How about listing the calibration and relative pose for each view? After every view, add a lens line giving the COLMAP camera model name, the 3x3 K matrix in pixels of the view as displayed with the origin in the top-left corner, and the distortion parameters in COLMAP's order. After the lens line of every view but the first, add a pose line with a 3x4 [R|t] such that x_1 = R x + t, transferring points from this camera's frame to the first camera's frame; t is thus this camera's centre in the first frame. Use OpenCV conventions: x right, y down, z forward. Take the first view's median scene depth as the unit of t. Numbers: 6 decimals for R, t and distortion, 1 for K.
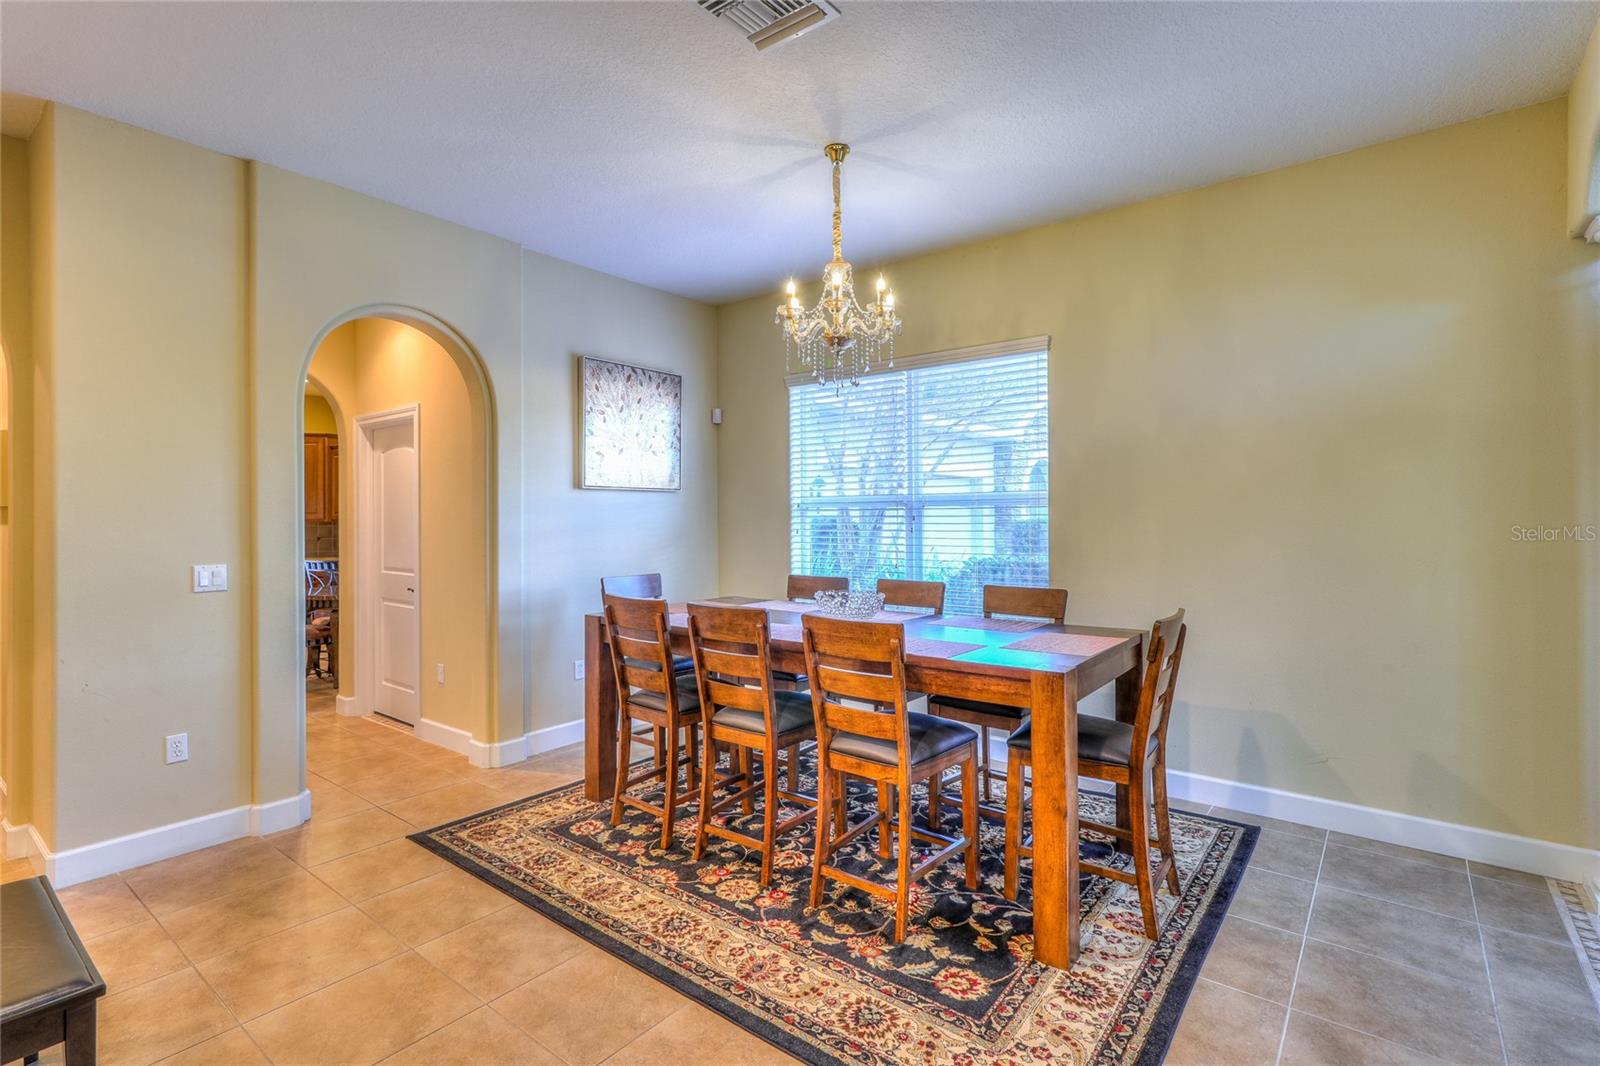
lens RADIAL K [[755.6, 0, 807.8], [0, 755.6, 523.7], [0, 0, 1]] dist [0.003836, 0.000247]
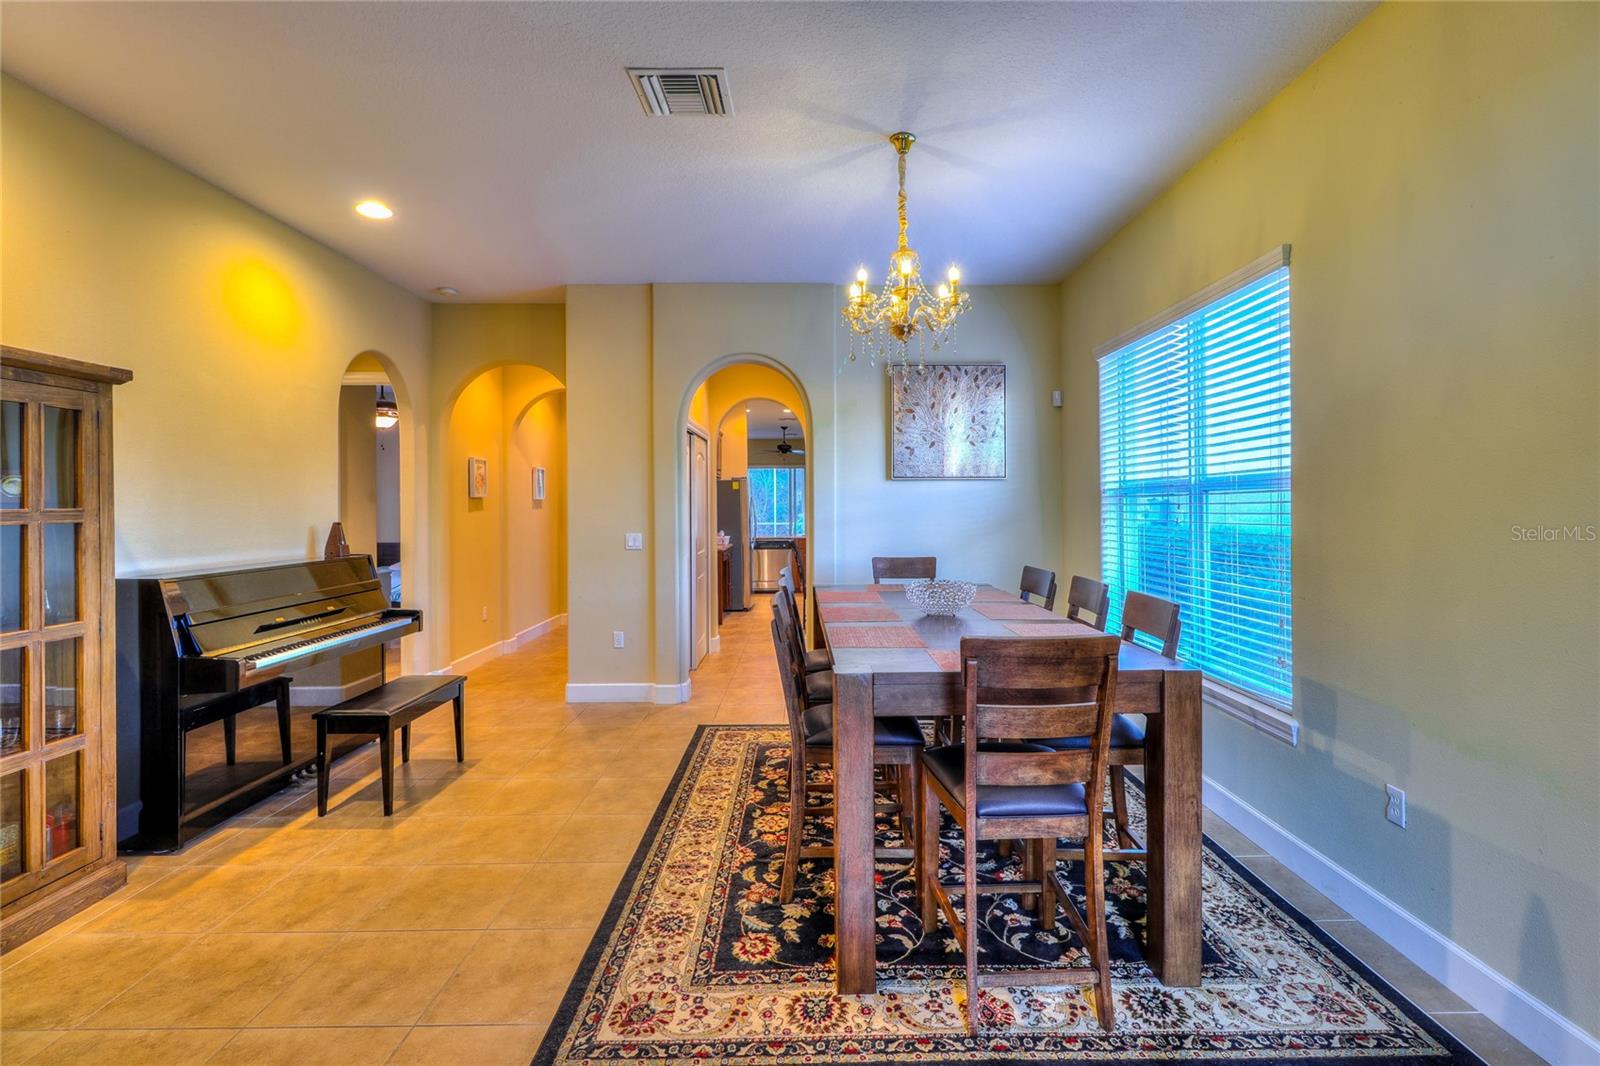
lens RADIAL K [[746.0, 0, 812.8], [0, 746.0, 514.6], [0, 0, 1]] dist [0.005777, -0.000803]
pose [[0.621453, 0.010755, -0.783378, 0.844039], [-0.004667, 0.999939, 0.010026, -0.006473], [0.783438, -0.002575, 0.621465, 0.328790]]
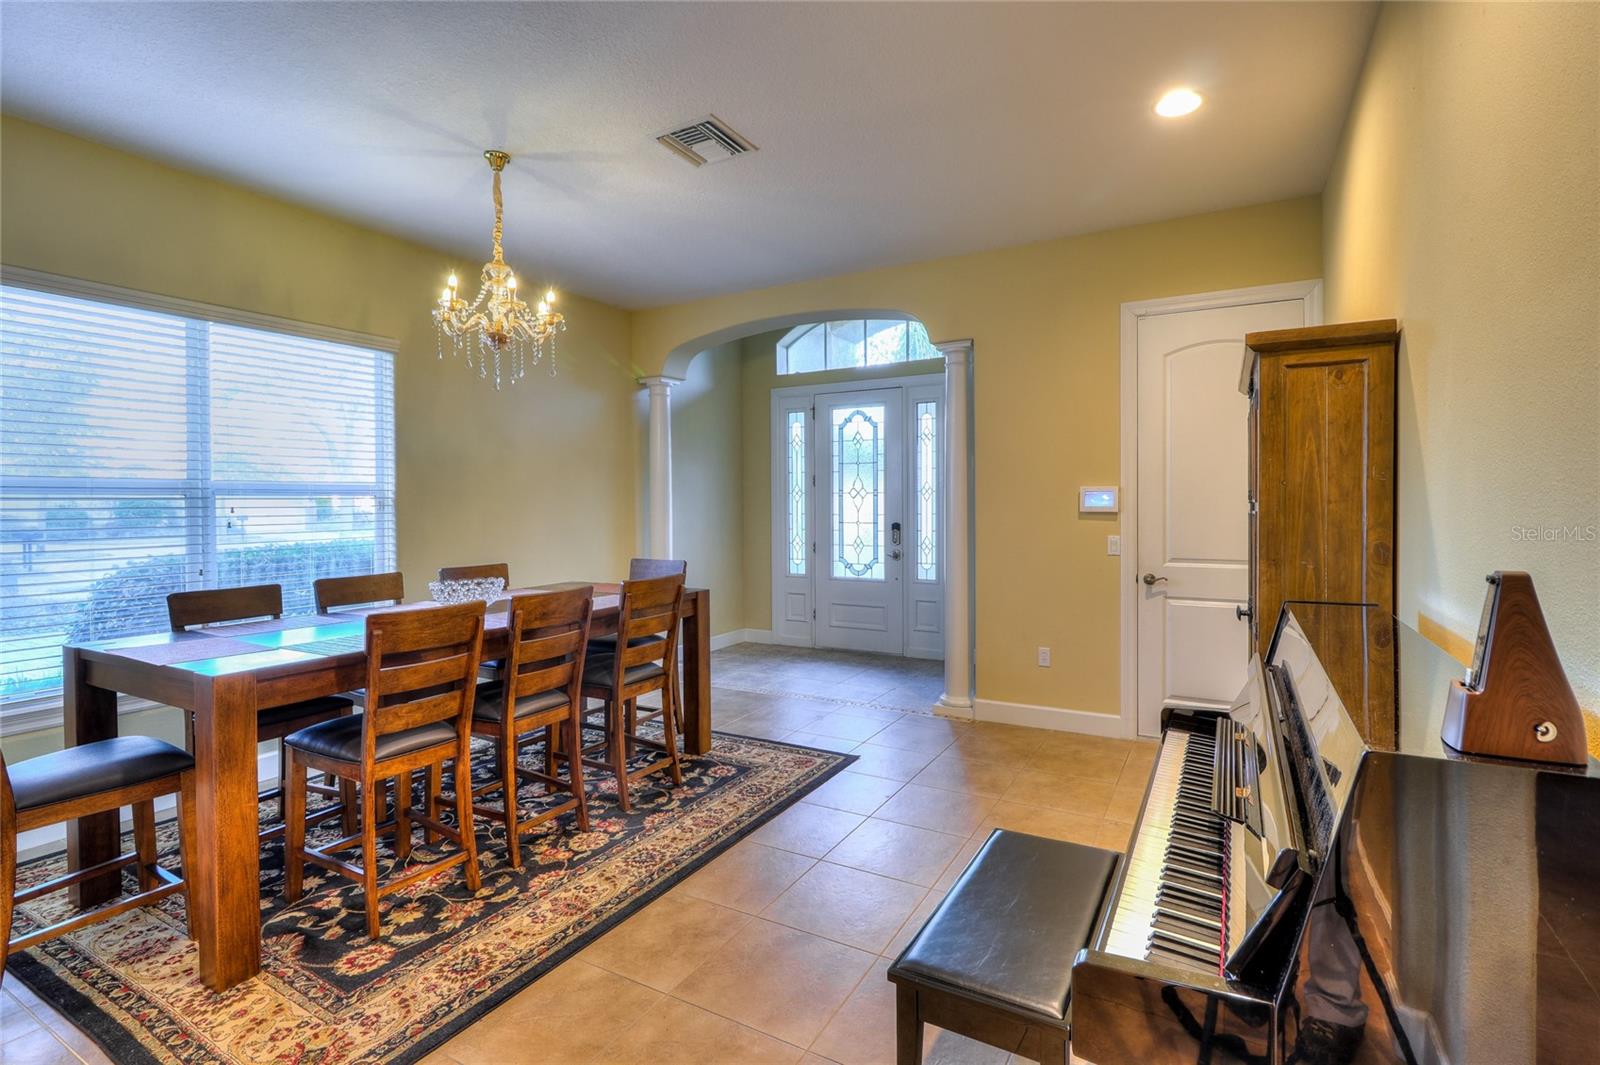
lens RADIAL K [[749.0, 0, 825.0], [0, 749.0, 519.5], [0, 0, 1]] dist [0.001499, 0.000346]
pose [[-0.167007, -0.015759, 0.985830, -1.216114], [0.016281, 0.999692, 0.018738, -0.001480], [-0.985821, 0.019180, -0.166699, 0.827811]]
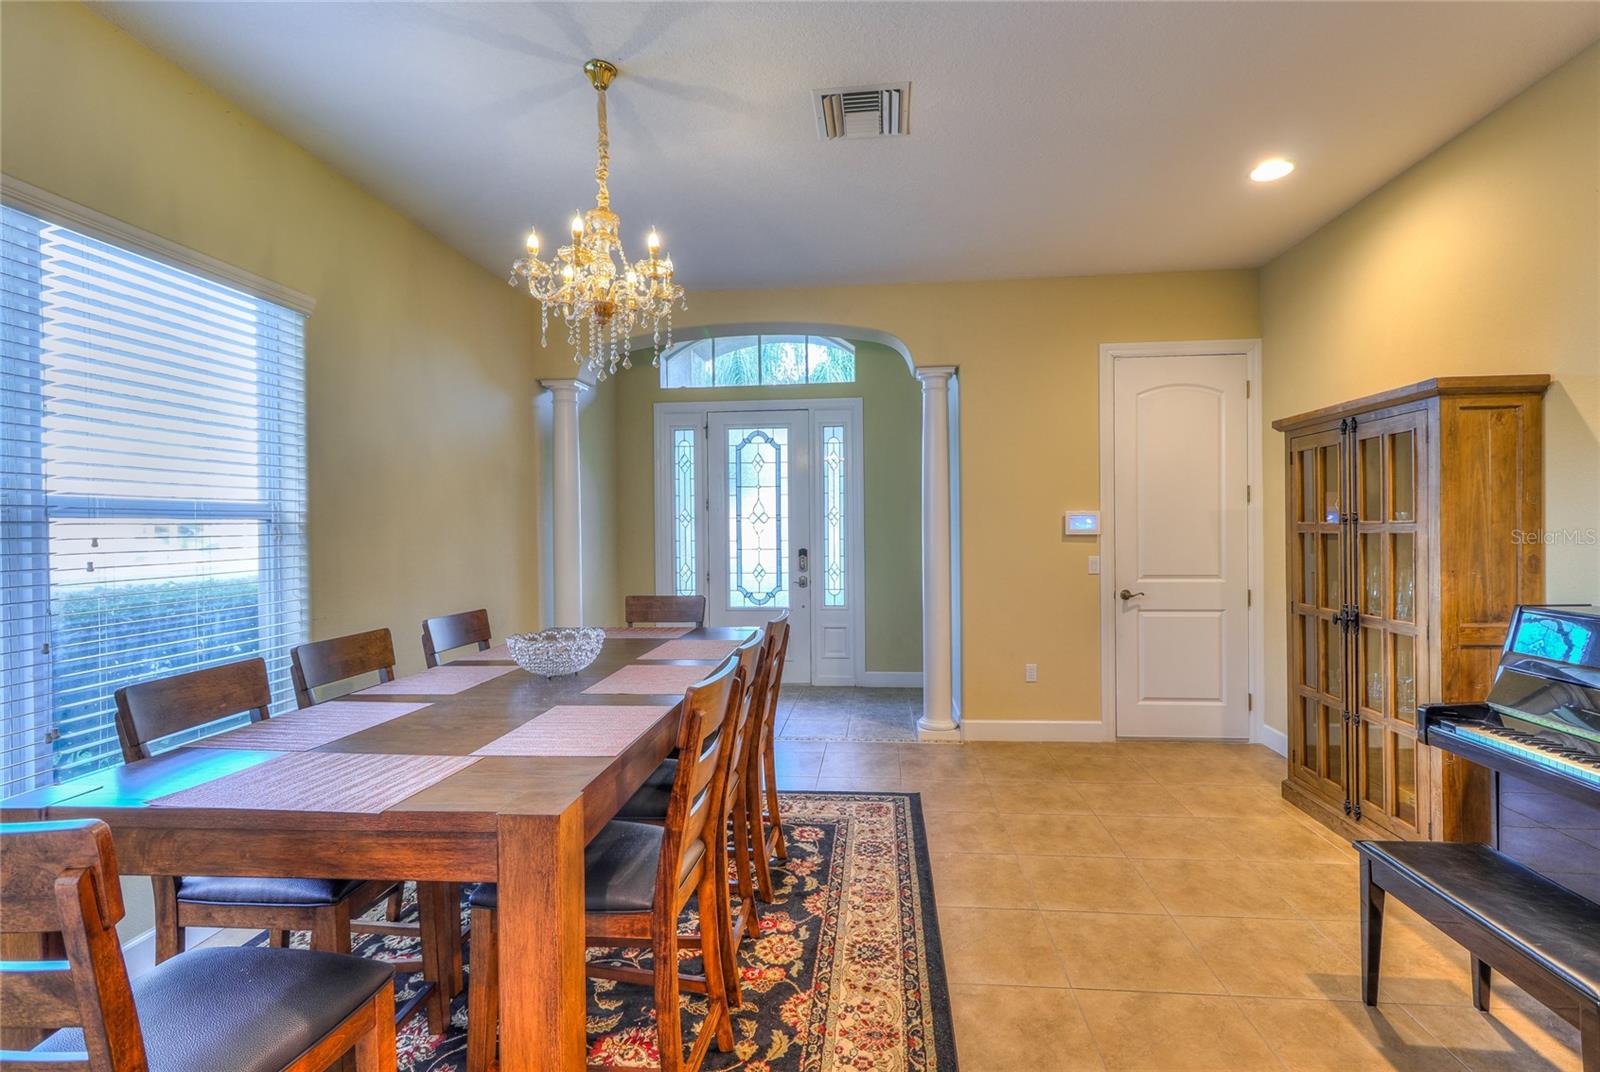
lens RADIAL K [[734.5, 0, 821.7], [0, 734.5, 541.1], [0, 0, 1]] dist [0.002448, 0.000185]
pose [[-0.549000, -0.004584, 0.835810, -0.833570], [0.021844, 0.999565, 0.019831, -0.009776], [-0.835537, 0.029144, -0.548661, 1.407870]]
